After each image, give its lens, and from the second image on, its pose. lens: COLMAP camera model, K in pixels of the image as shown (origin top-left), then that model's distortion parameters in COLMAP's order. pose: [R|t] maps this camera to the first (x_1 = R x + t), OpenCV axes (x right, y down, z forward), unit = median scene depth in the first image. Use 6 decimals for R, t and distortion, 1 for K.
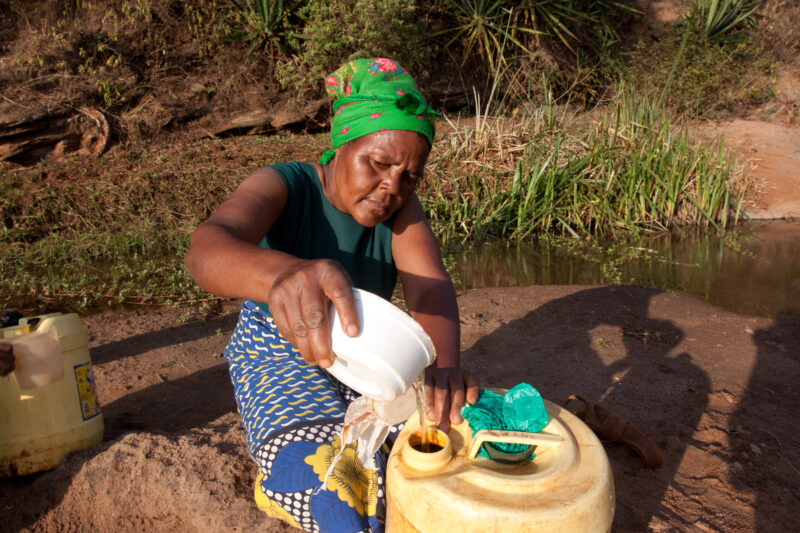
lens RADIAL K [[623.1, 0, 400.0], [0, 623.1, 266.5], [0, 0, 1]] dist [-0.100687, 0.057013]
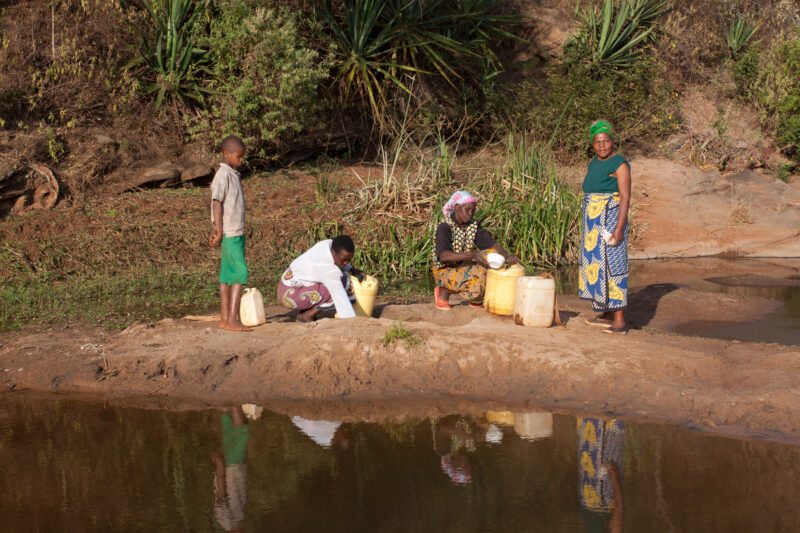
lens RADIAL K [[1482.6, 0, 400.0], [0, 1482.6, 266.5], [0, 0, 1]] dist [0.006027, 0.028382]
pose [[0.961929, -0.018872, 0.272647, -0.567352], [0.051932, 0.992058, -0.114556, 0.222707], [-0.268320, 0.124354, 0.955270, -1.480013]]
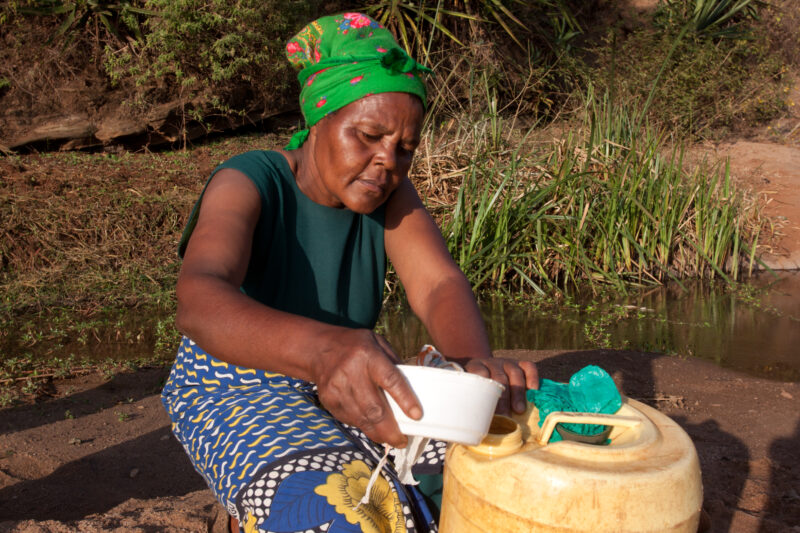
lens RADIAL K [[928.9, 0, 400.0], [0, 928.9, 266.5], [0, 0, 1]] dist [-0.040498, 0.014067]
pose [[0.988333, -0.003268, 0.152273, -0.035669], [0.018858, 0.994702, -0.101051, 0.022767], [-0.151136, 0.102744, 0.983159, -0.038298]]
